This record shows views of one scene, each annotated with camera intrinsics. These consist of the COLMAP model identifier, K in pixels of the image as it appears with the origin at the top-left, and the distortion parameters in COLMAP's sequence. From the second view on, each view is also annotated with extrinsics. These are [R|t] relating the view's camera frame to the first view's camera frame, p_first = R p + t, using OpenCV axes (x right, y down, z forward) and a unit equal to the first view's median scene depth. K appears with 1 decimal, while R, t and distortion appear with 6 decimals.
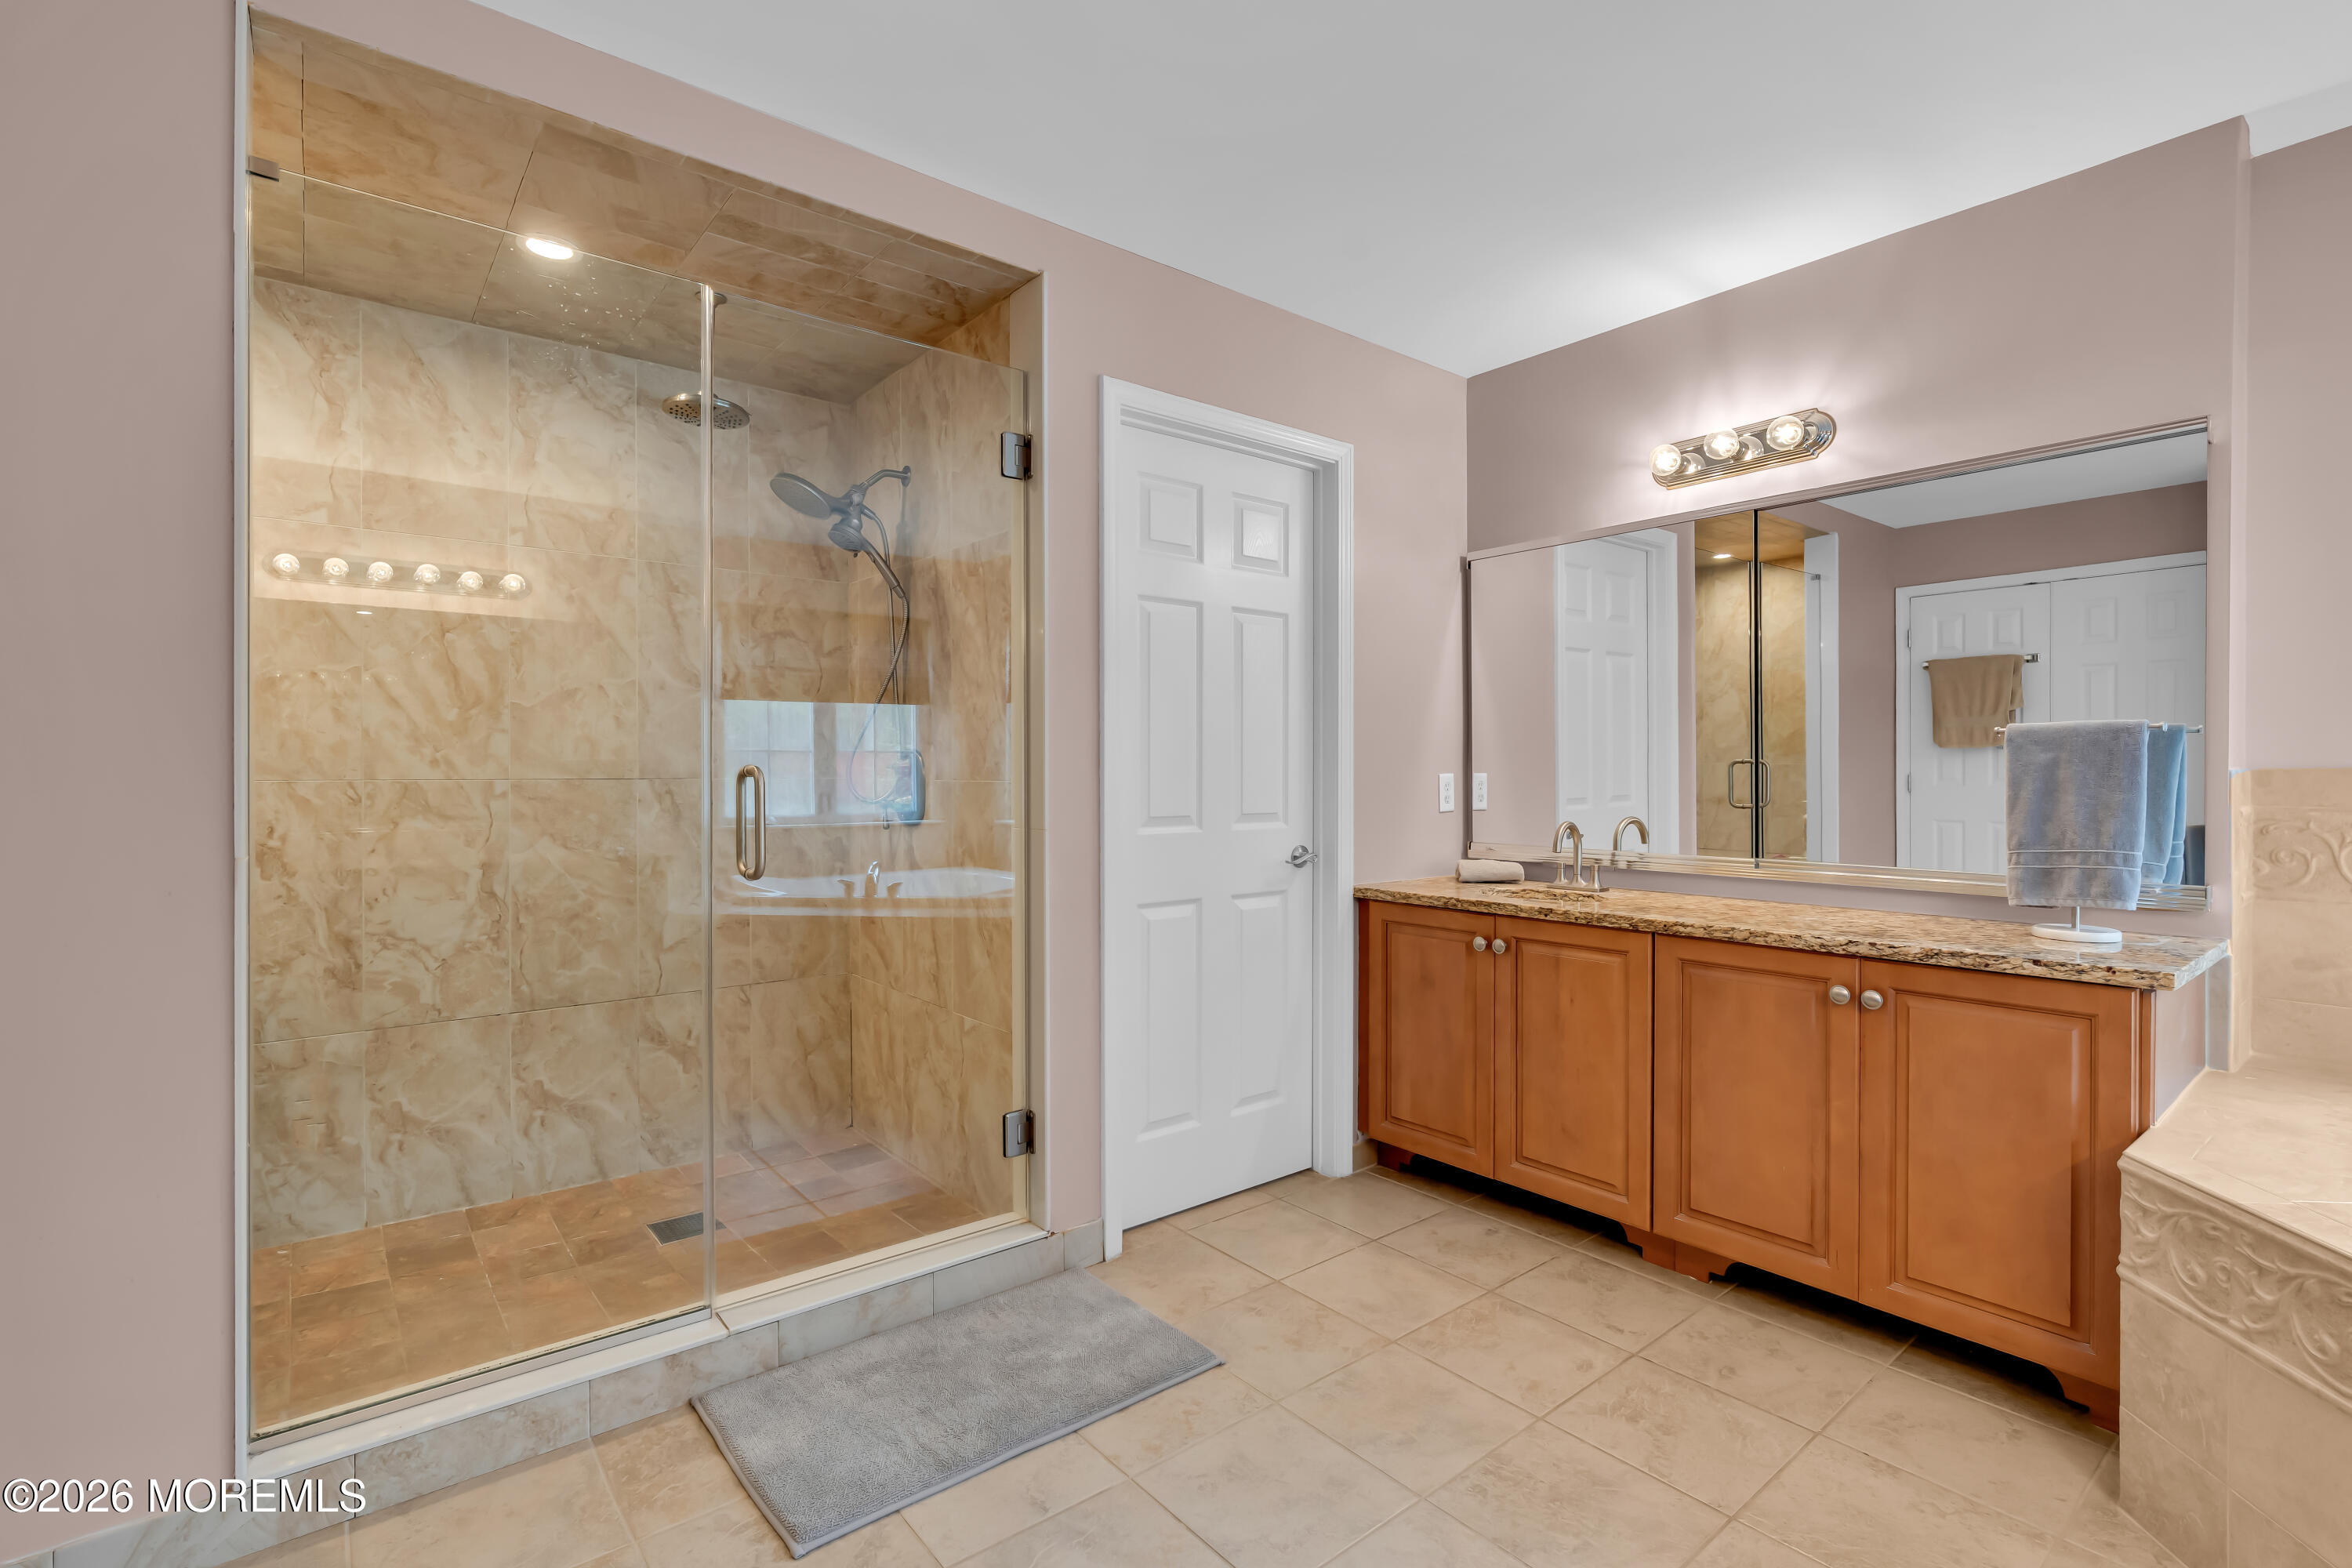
lens RADIAL K [[1084.5, 0, 1174.0], [0, 1084.5, 777.8], [0, 0, 1]] dist [-0.002854, 0.000383]
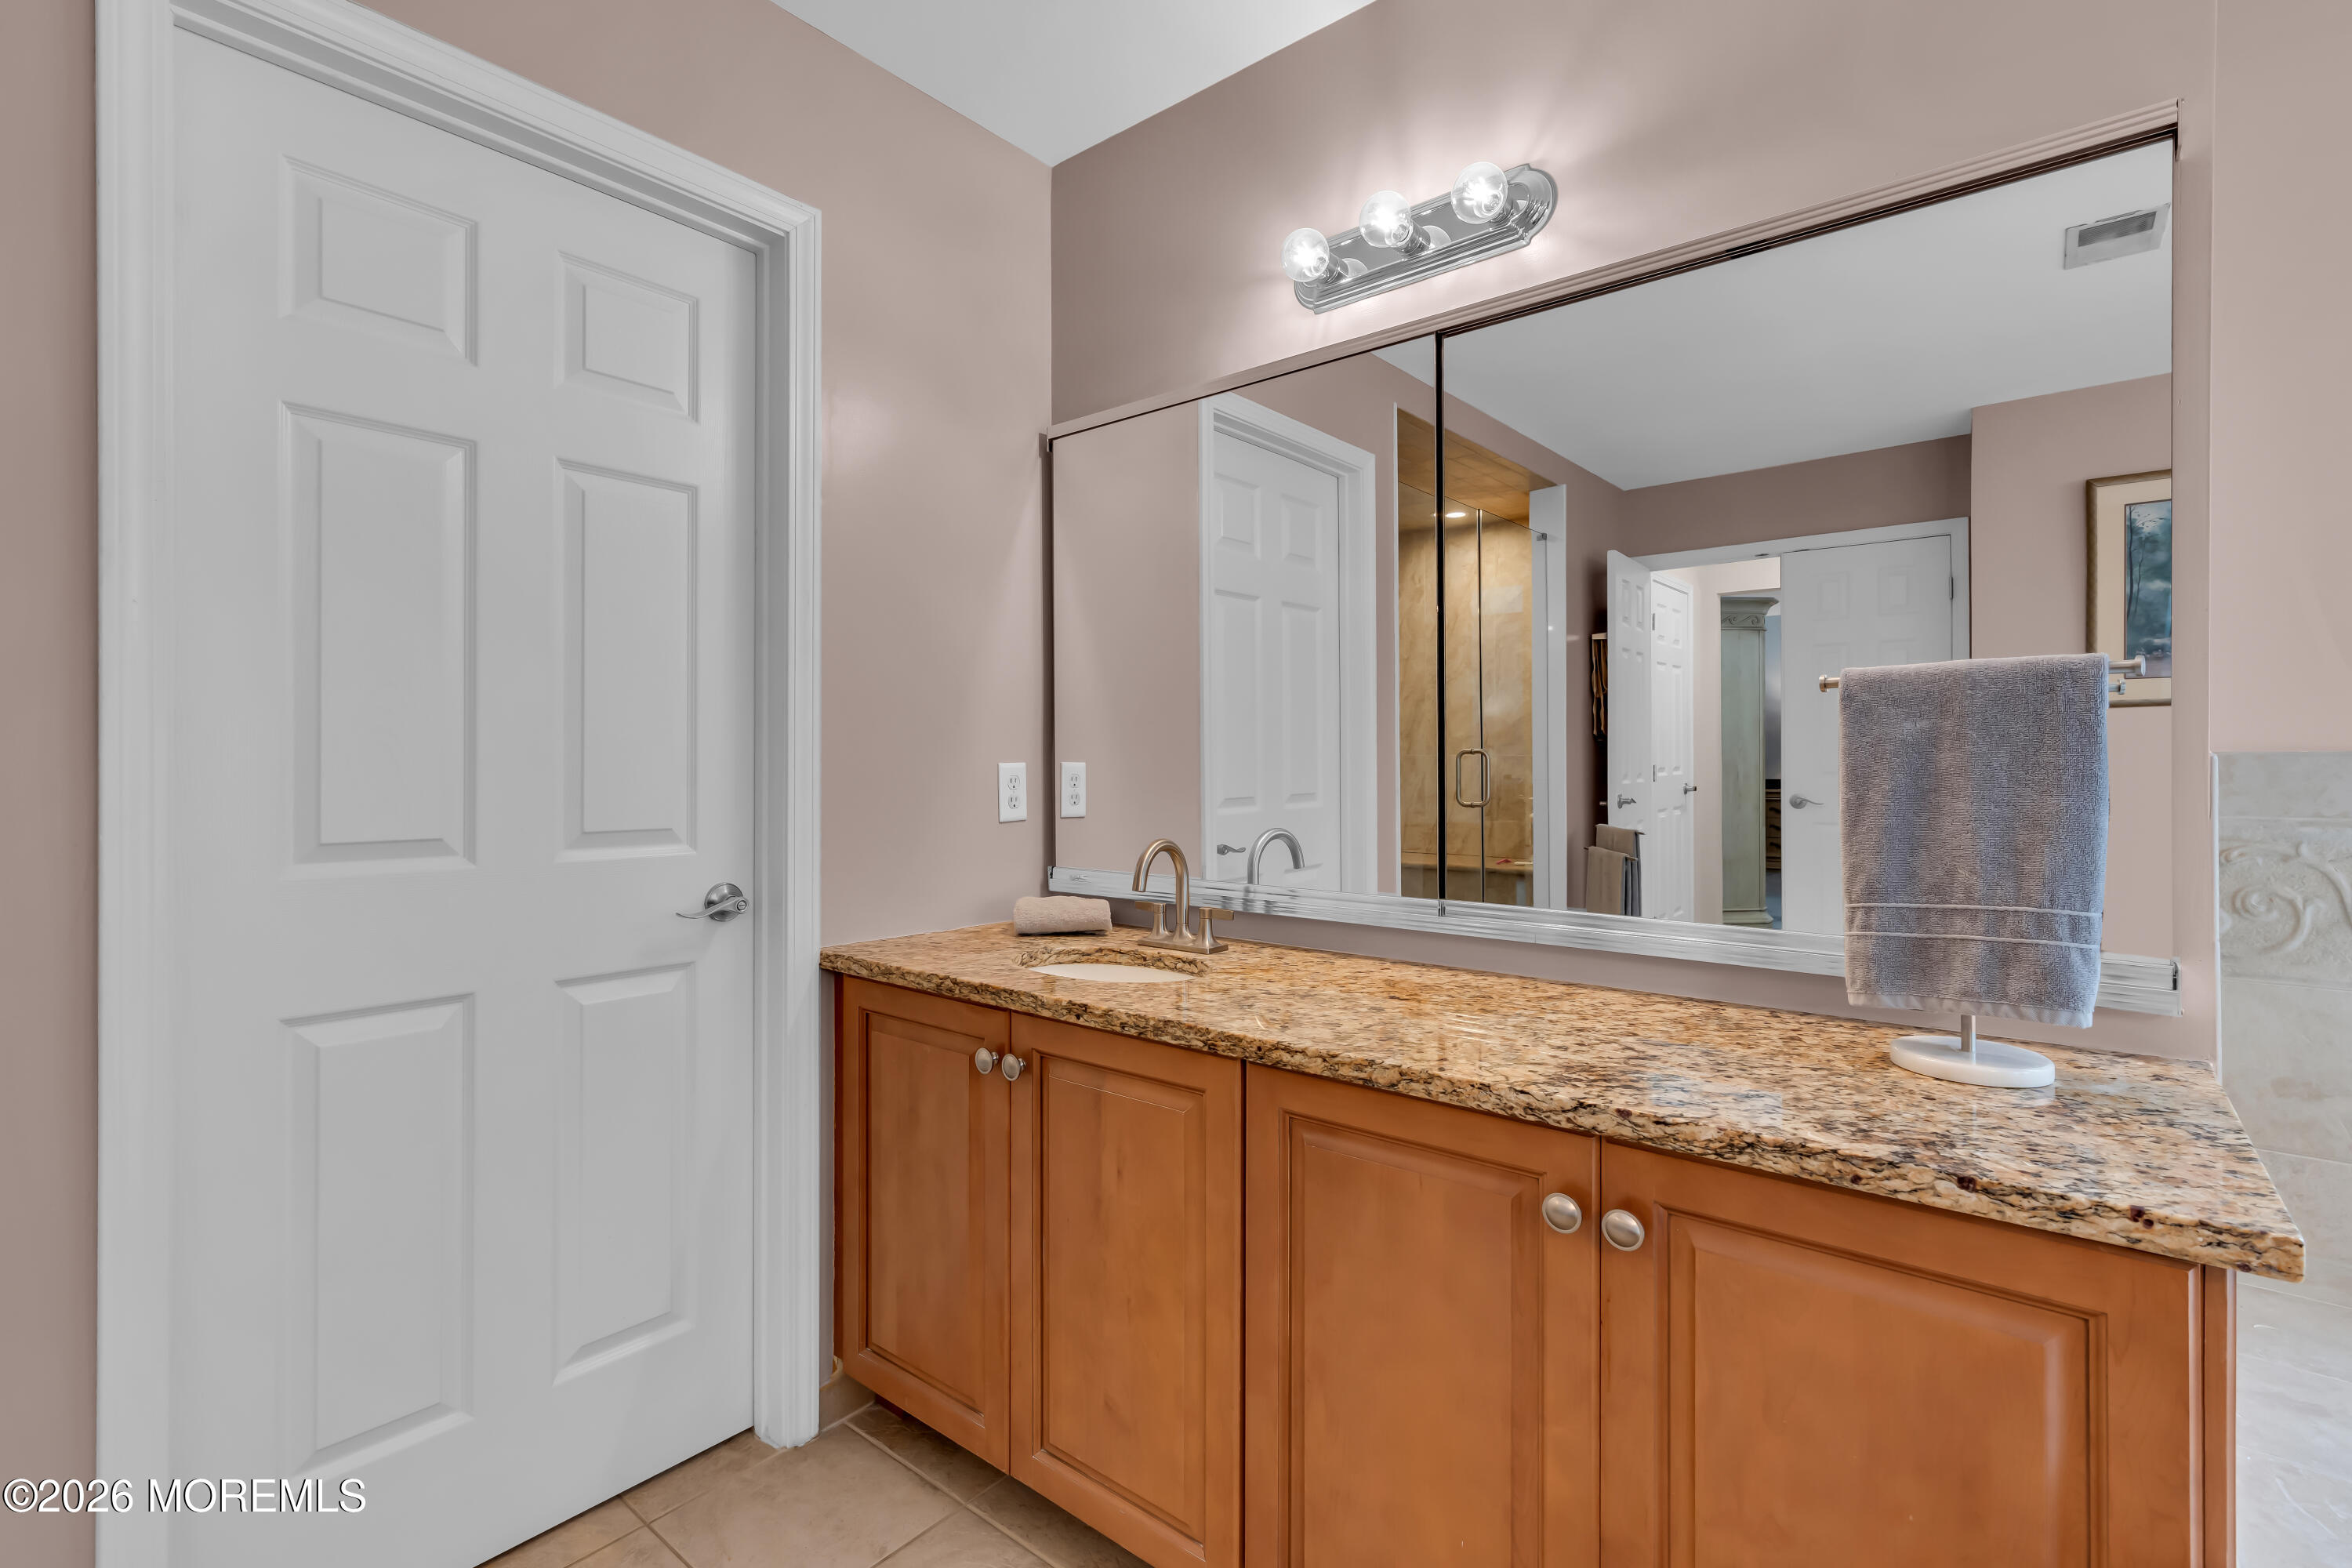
lens RADIAL K [[1060.0, 0, 1171.5], [0, 1060.0, 761.7], [0, 0, 1]] dist [-0.001215, 0.000691]
pose [[0.981786, 0.003354, 0.189962, 0.302777], [-0.001424, 0.999946, -0.010297, 0.002941], [-0.189987, 0.009839, 0.981737, 0.485867]]
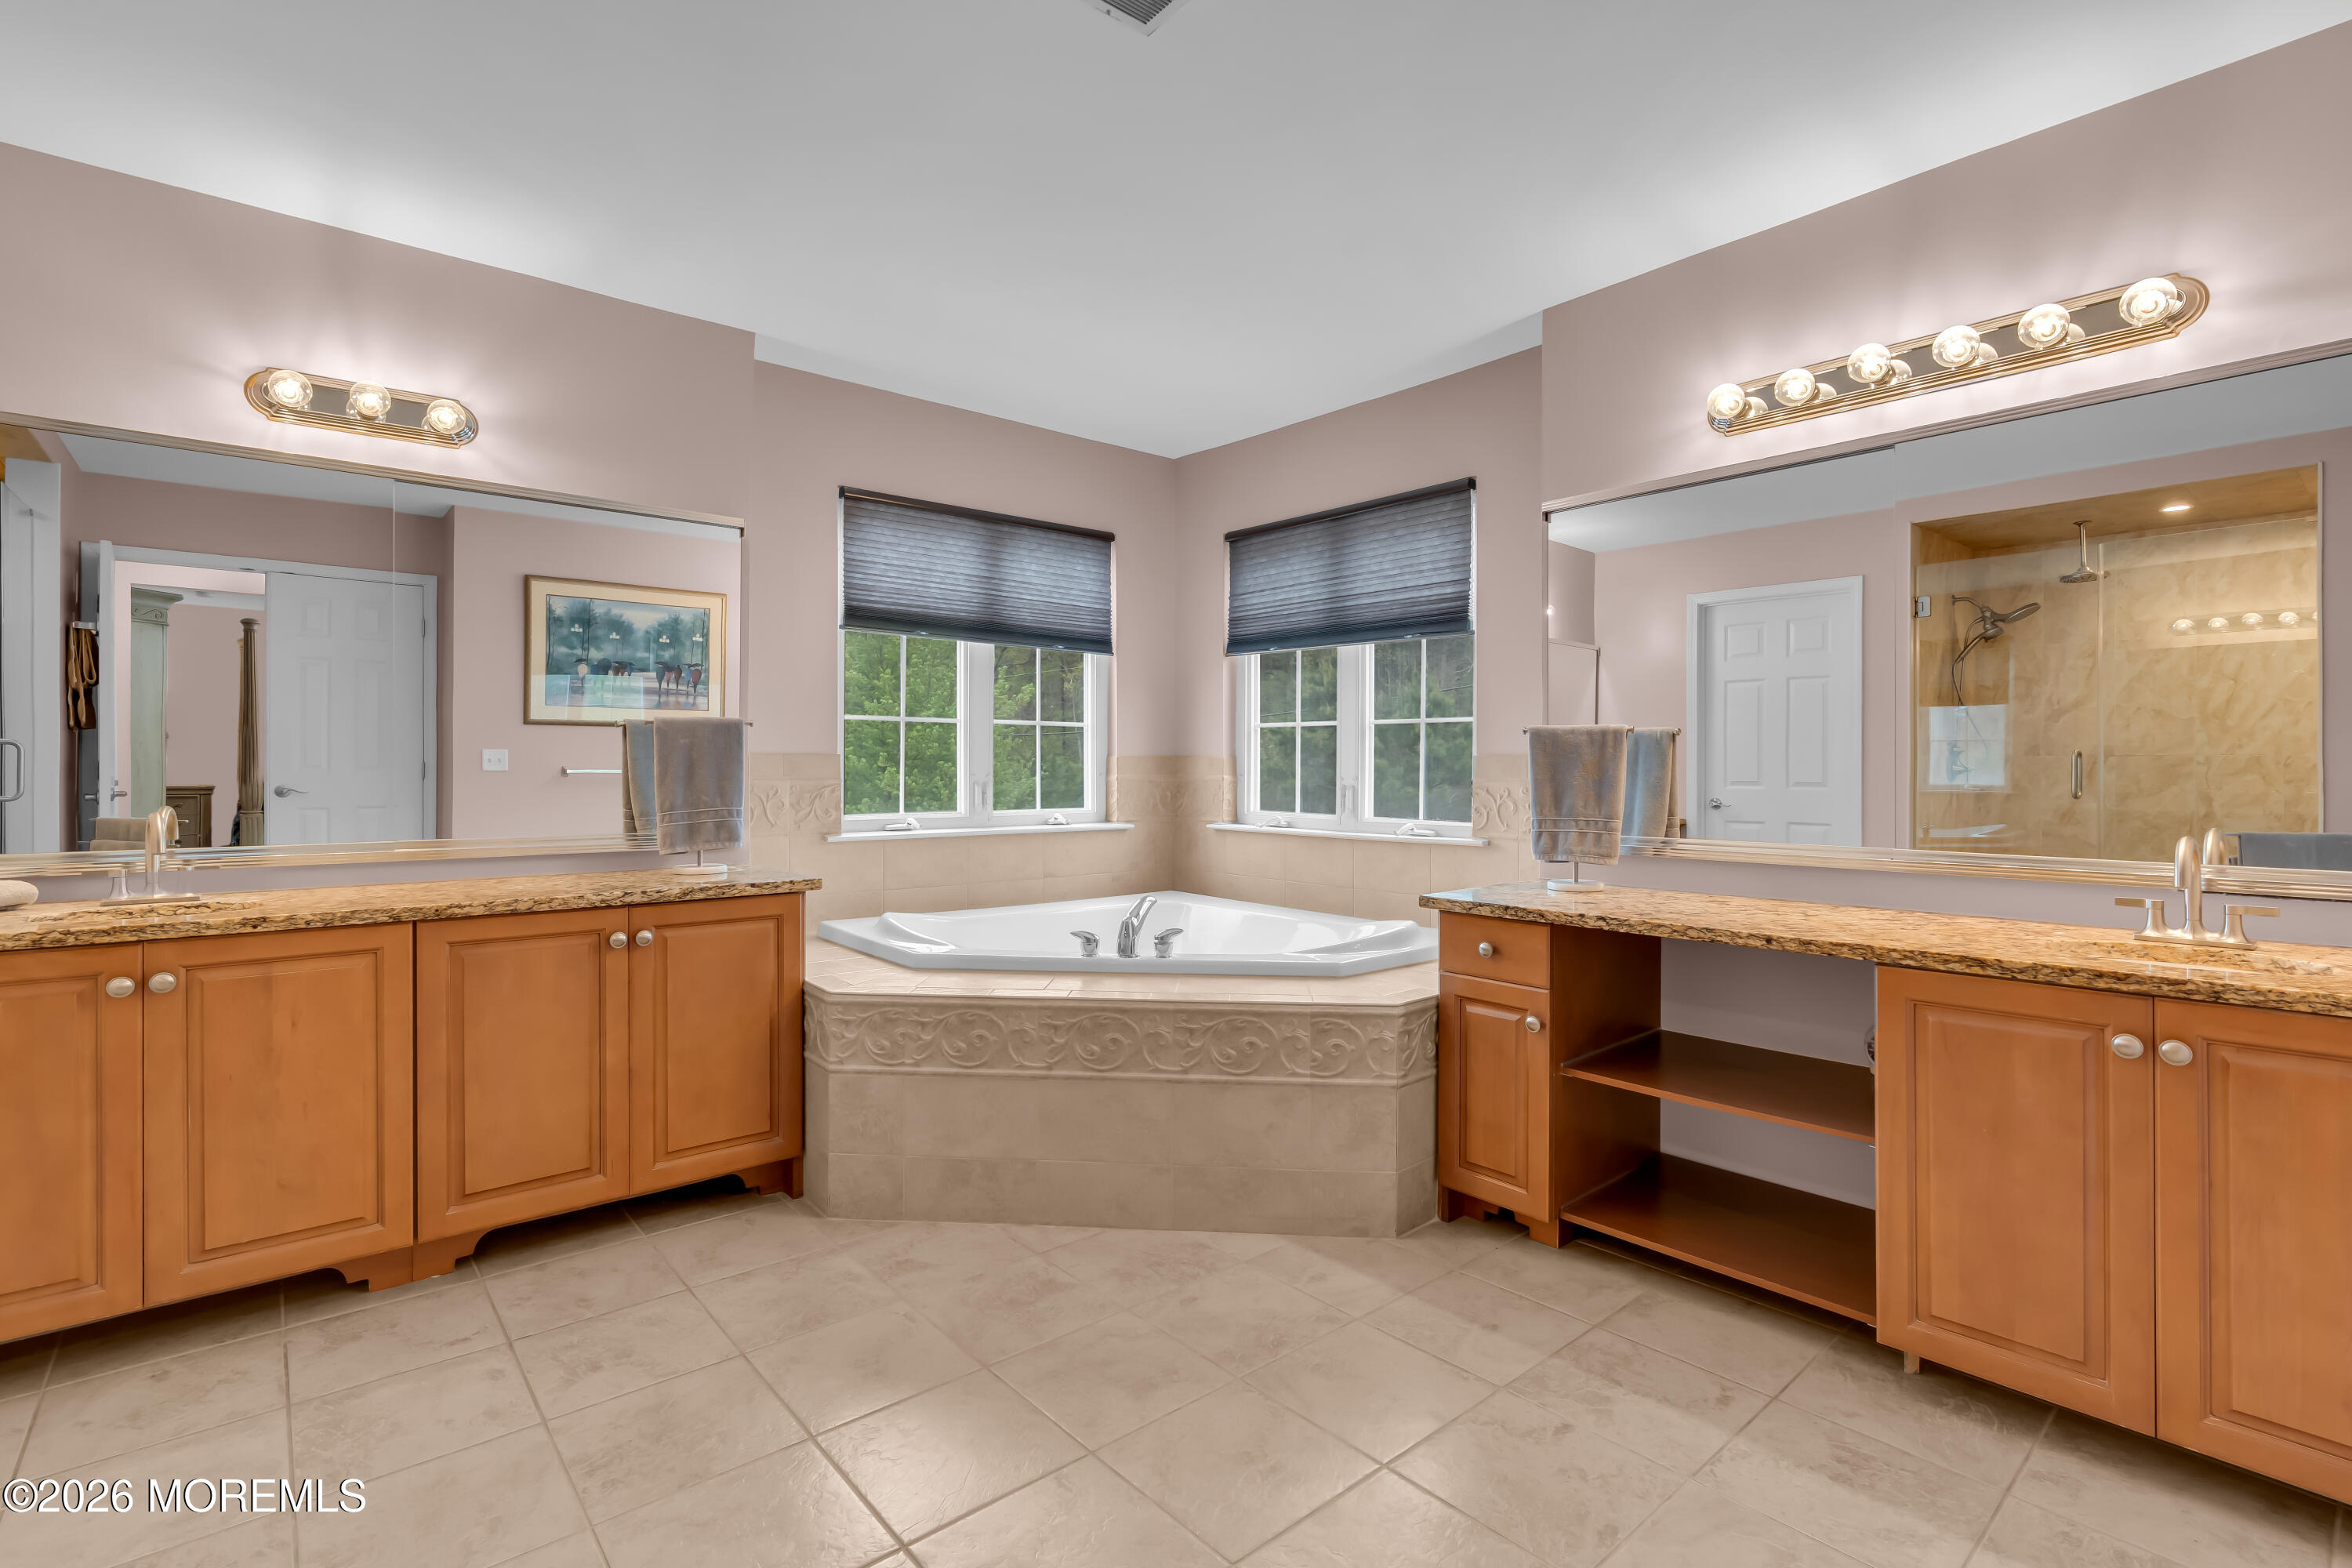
lens RADIAL K [[1084.5, 0, 1174.0], [0, 1084.5, 777.8], [0, 0, 1]] dist [-0.002854, 0.000383]
pose [[-0.022384, -0.007615, 0.999720, -0.488488], [0.004661, 0.999959, 0.007721, 0.015941], [-0.999739, 0.004833, -0.022348, 0.364737]]
